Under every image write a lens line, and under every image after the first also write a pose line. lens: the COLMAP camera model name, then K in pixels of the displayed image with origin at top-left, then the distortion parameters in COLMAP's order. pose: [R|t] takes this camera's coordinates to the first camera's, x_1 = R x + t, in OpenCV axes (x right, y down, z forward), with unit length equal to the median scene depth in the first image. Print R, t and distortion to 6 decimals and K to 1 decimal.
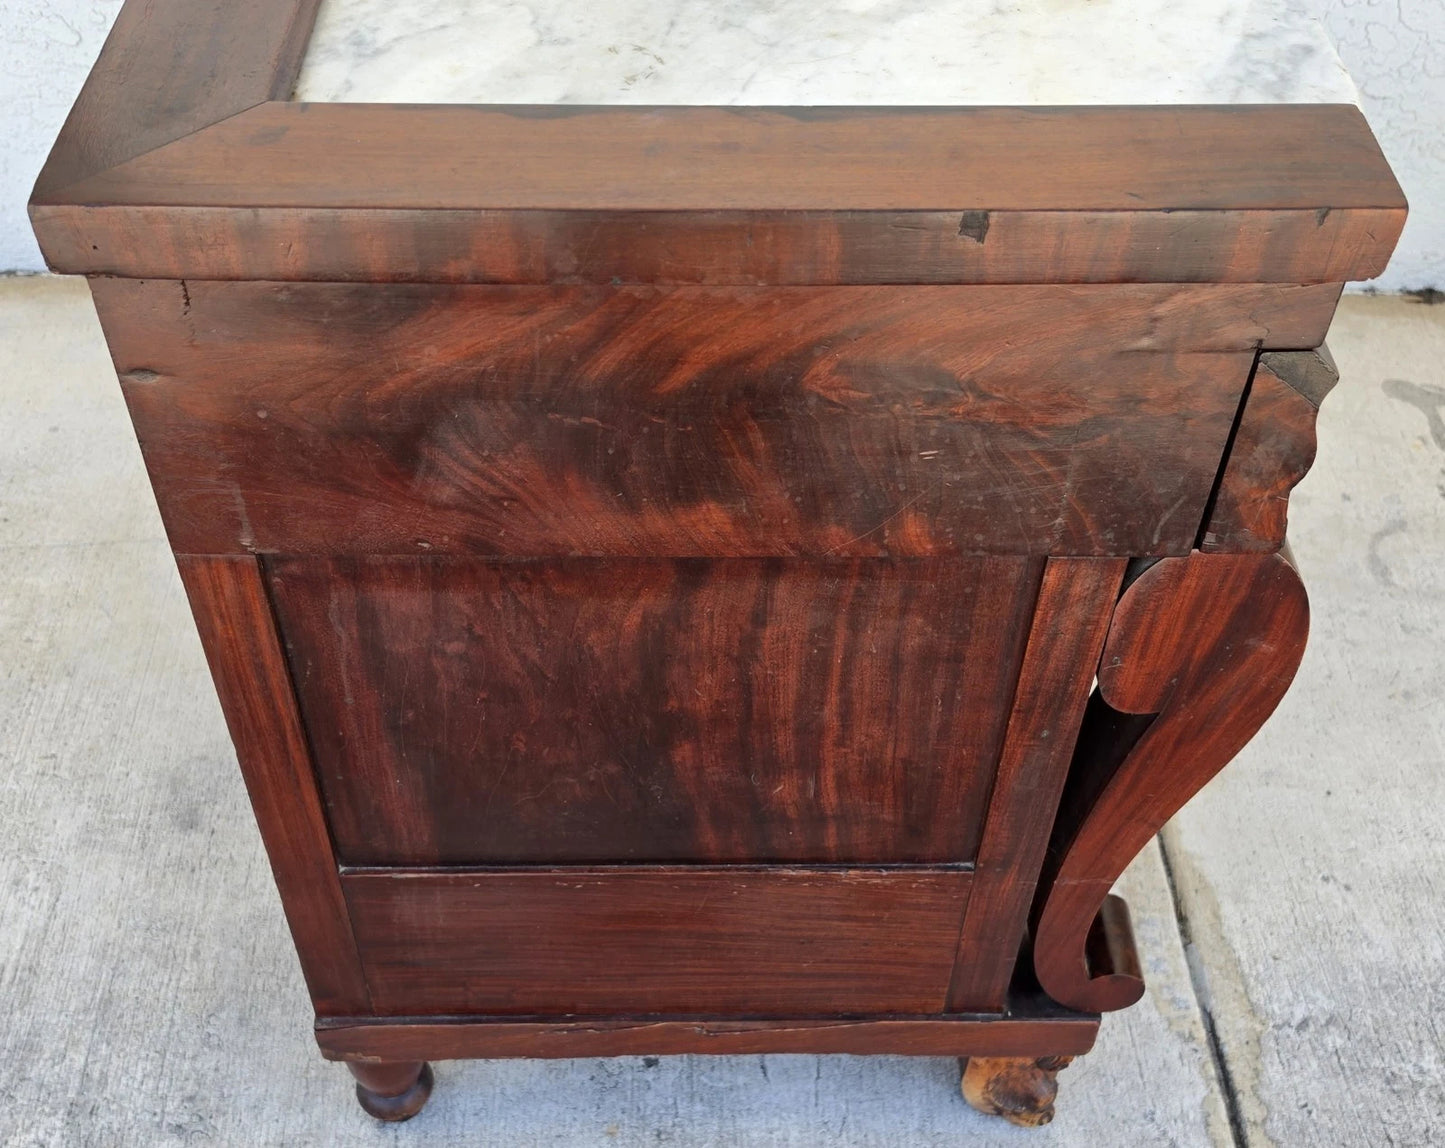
lens RADIAL K [[1617.6, 0, 698.2], [0, 1617.6, 726.4], [0, 0, 1]] dist [0.099703, -0.157661]
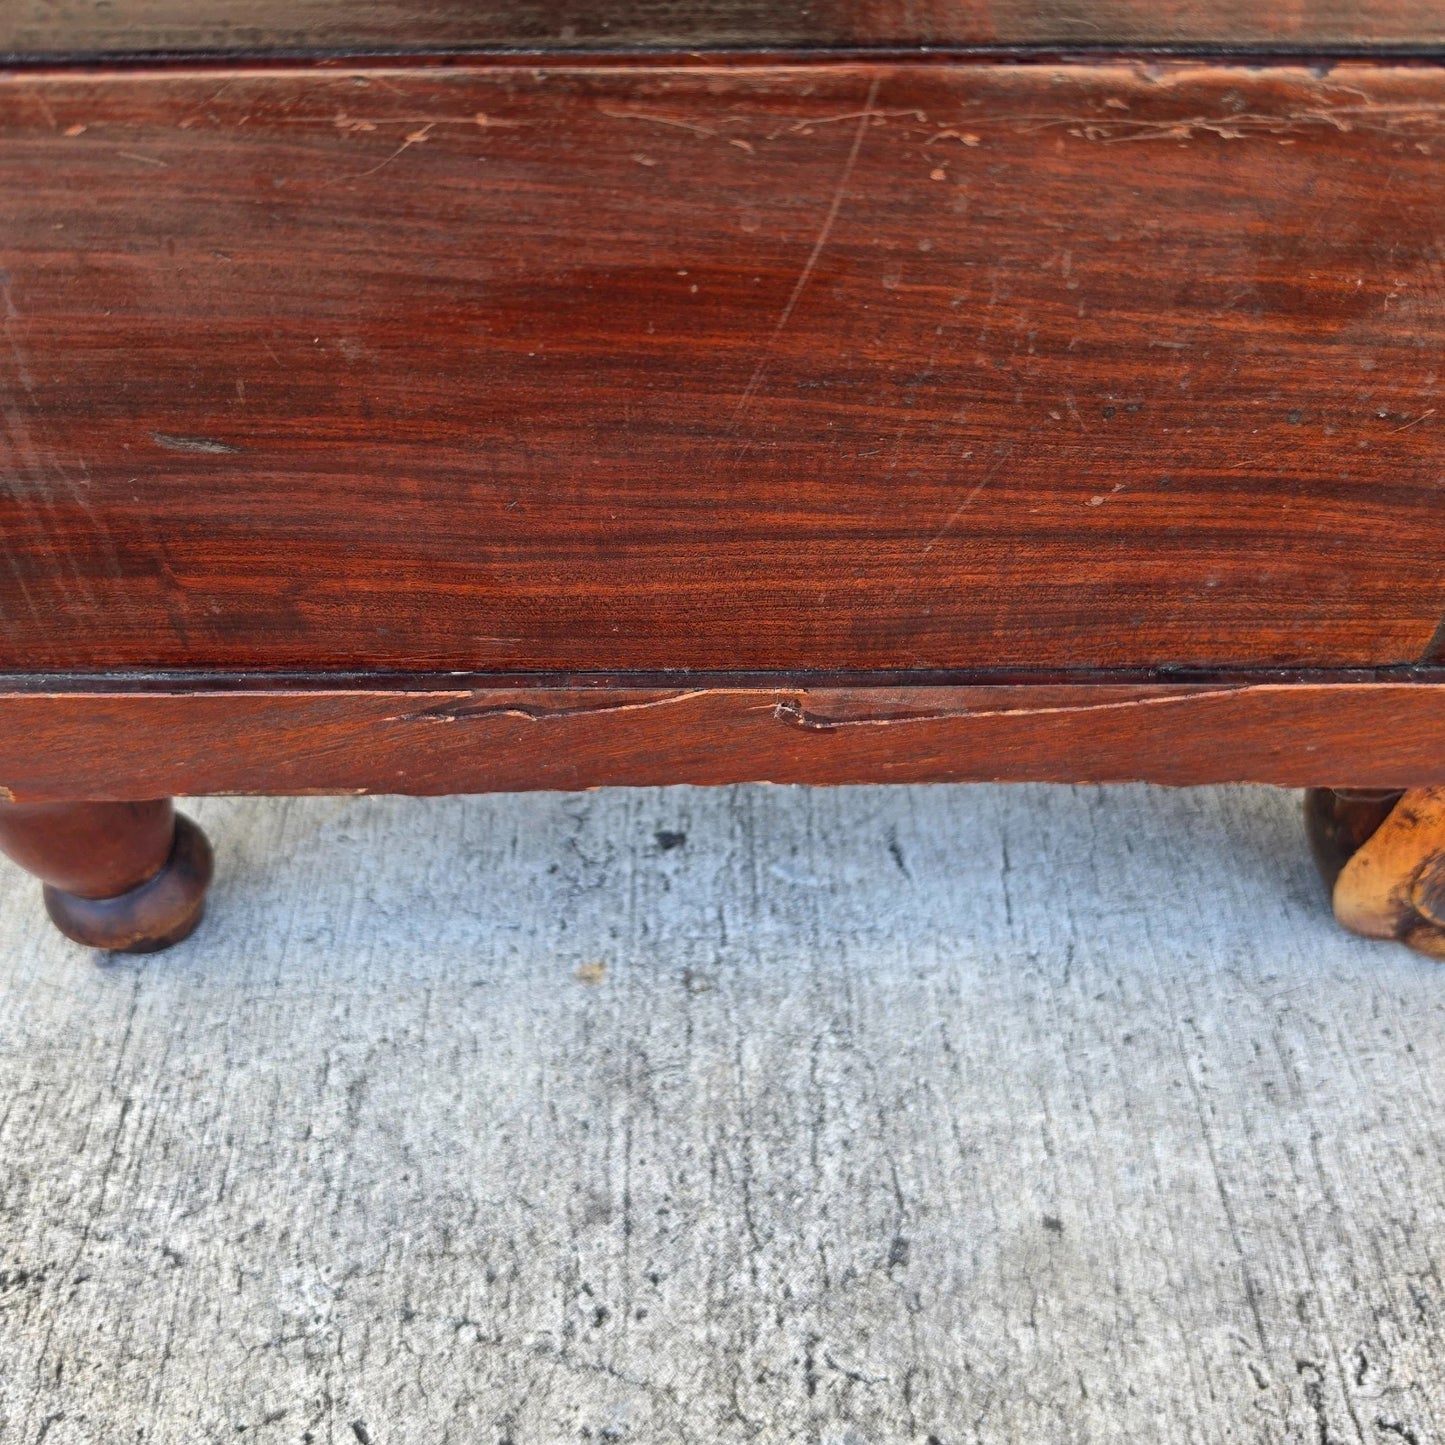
lens RADIAL K [[1362.8, 0, 707.7], [0, 1362.8, 707.4], [0, 0, 1]] dist [0.079583, -0.163542]
pose [[0.999971, -0.002781, -0.007066, -0.017987], [0.003012, 0.999455, 0.032887, 0.187493], [0.006971, -0.032907, 0.999434, 0.715165]]
